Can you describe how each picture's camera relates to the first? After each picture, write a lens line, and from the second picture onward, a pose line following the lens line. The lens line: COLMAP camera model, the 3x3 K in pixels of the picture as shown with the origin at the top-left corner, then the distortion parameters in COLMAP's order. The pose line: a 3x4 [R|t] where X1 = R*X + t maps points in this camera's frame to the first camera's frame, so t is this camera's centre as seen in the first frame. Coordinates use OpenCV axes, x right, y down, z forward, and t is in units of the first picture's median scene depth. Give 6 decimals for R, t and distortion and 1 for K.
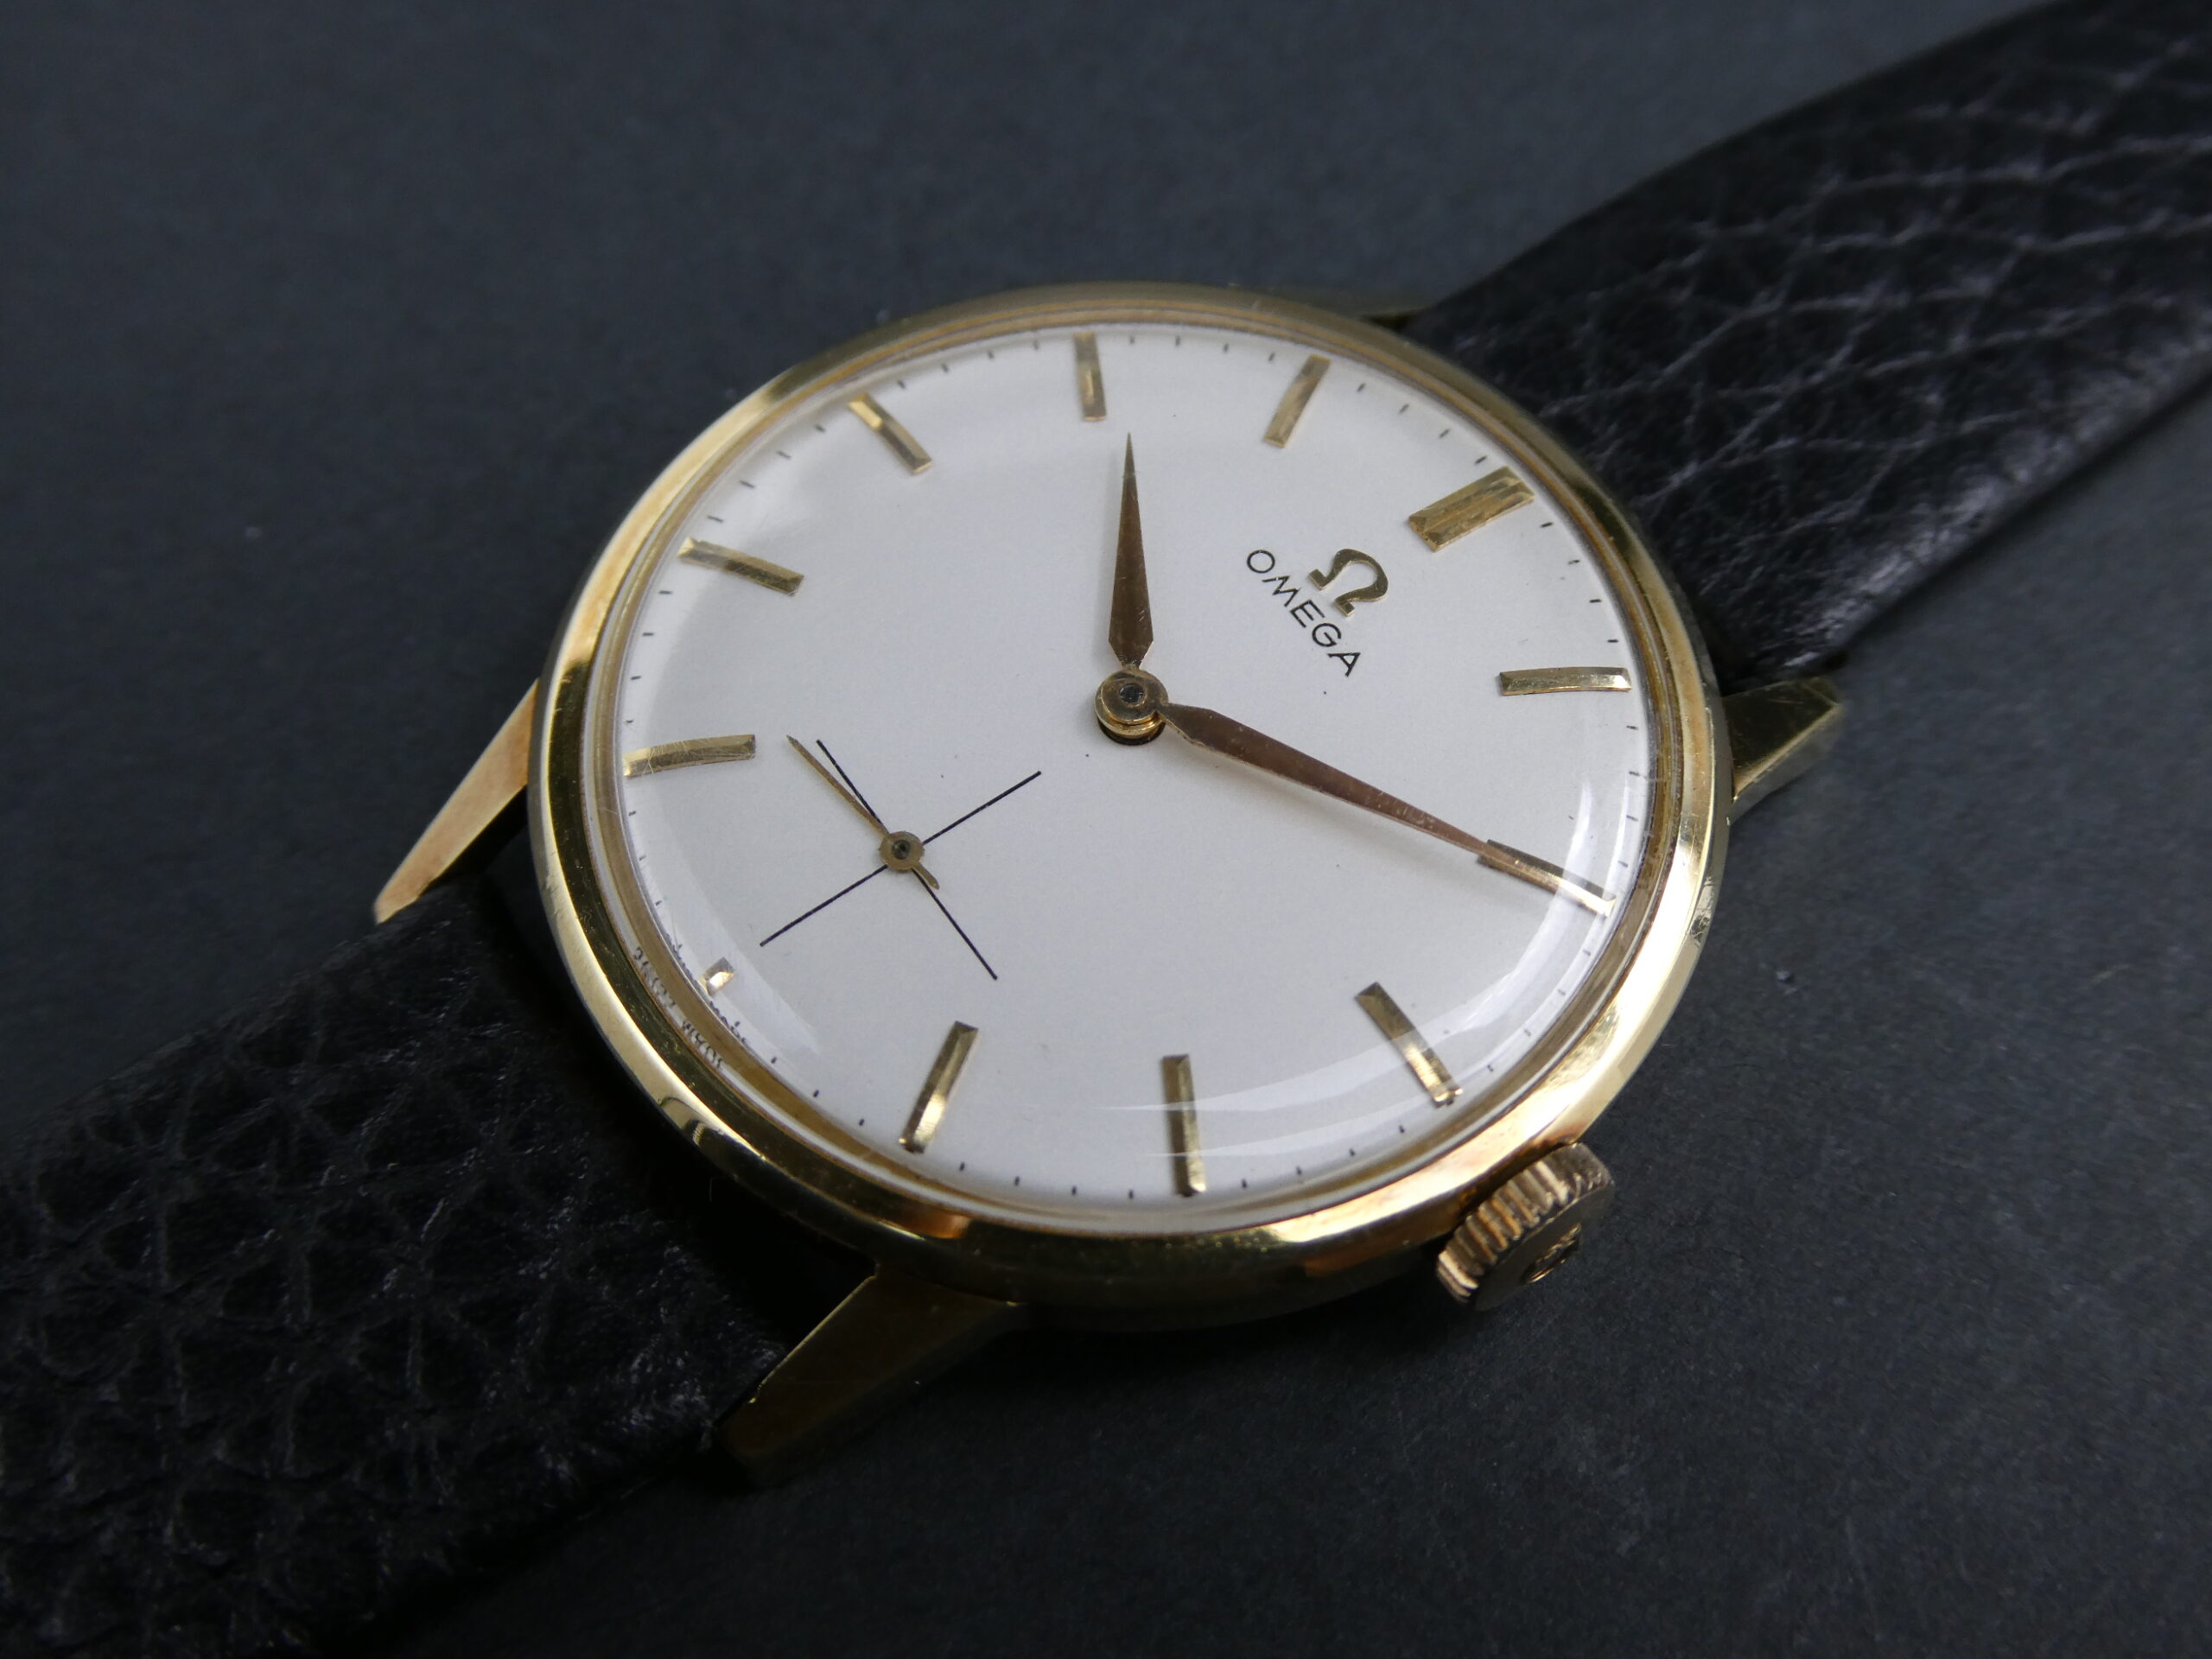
lens RADIAL K [[2564.6, 0, 1106.0], [0, 2564.6, 829.5], [0, 0, 1]] dist [0.000158, -0.009367]
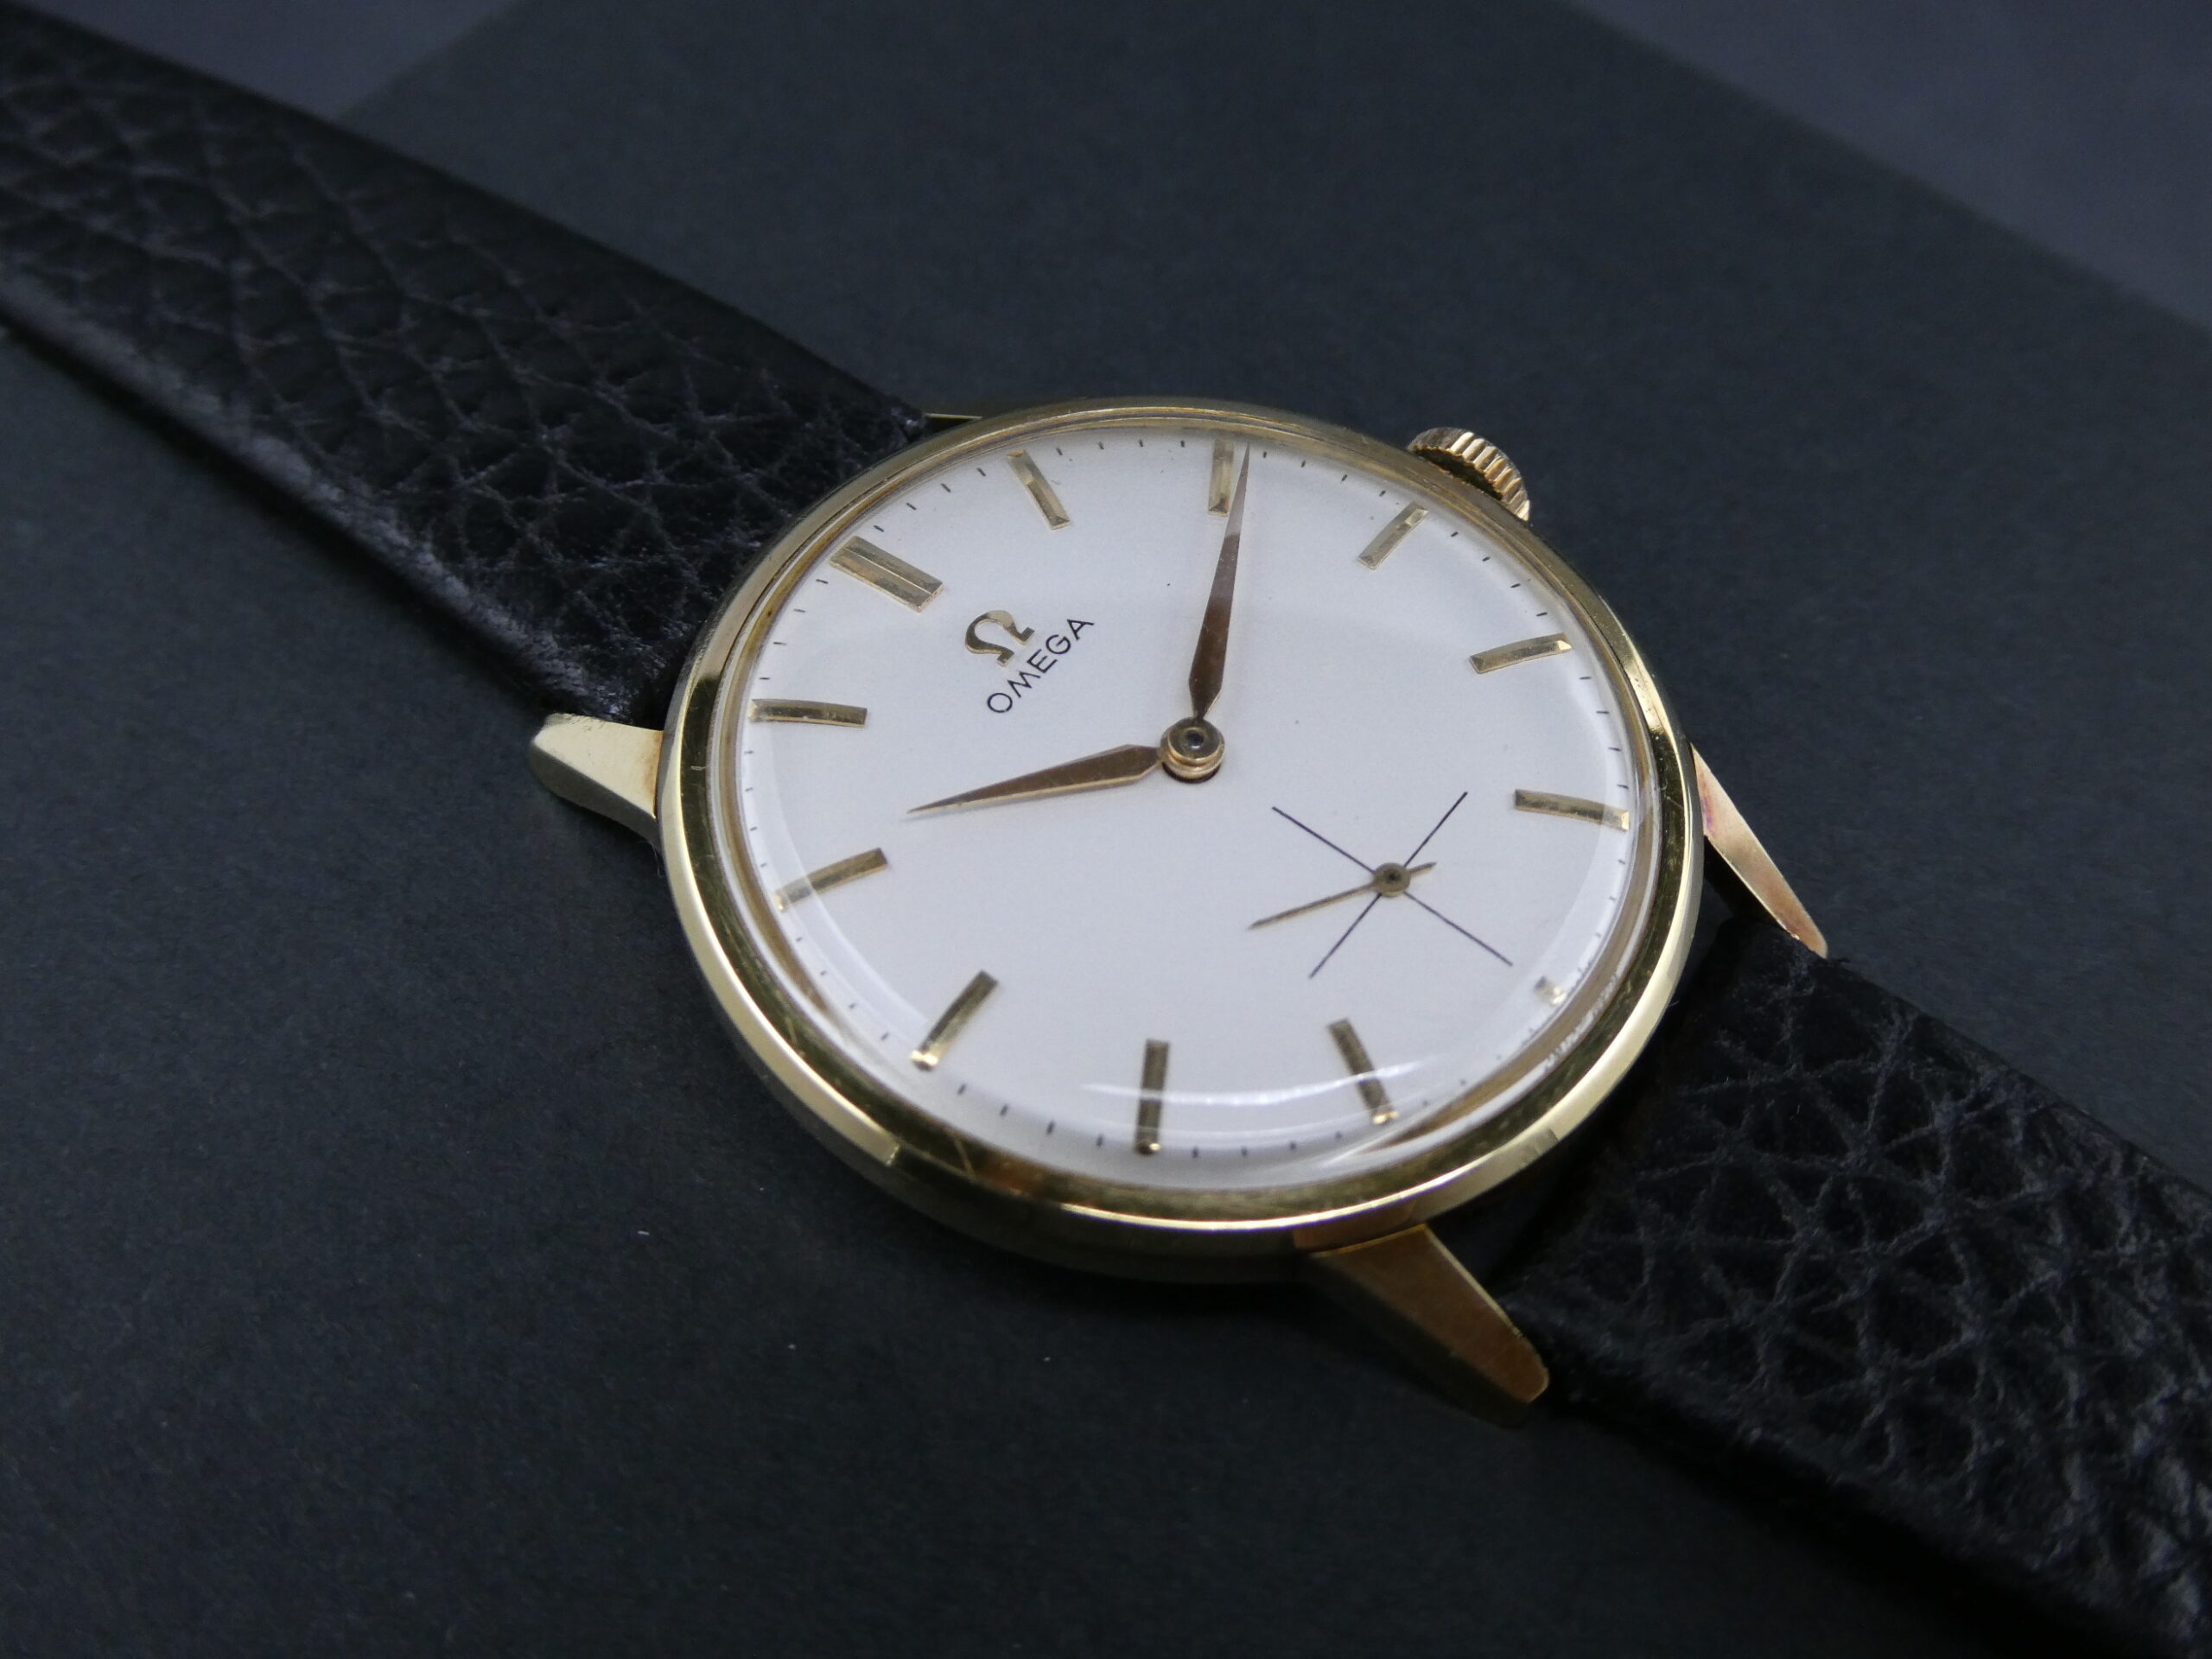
lens RADIAL K [[2564.6, 0, 1106.0], [0, 2564.6, 829.5], [0, 0, 1]] dist [0.000158, -0.009367]
pose [[-0.306808, -0.809332, 0.500850, -0.610802], [0.786351, 0.080920, 0.612458, -0.817242], [-0.536210, 0.581751, 0.611592, 0.347256]]
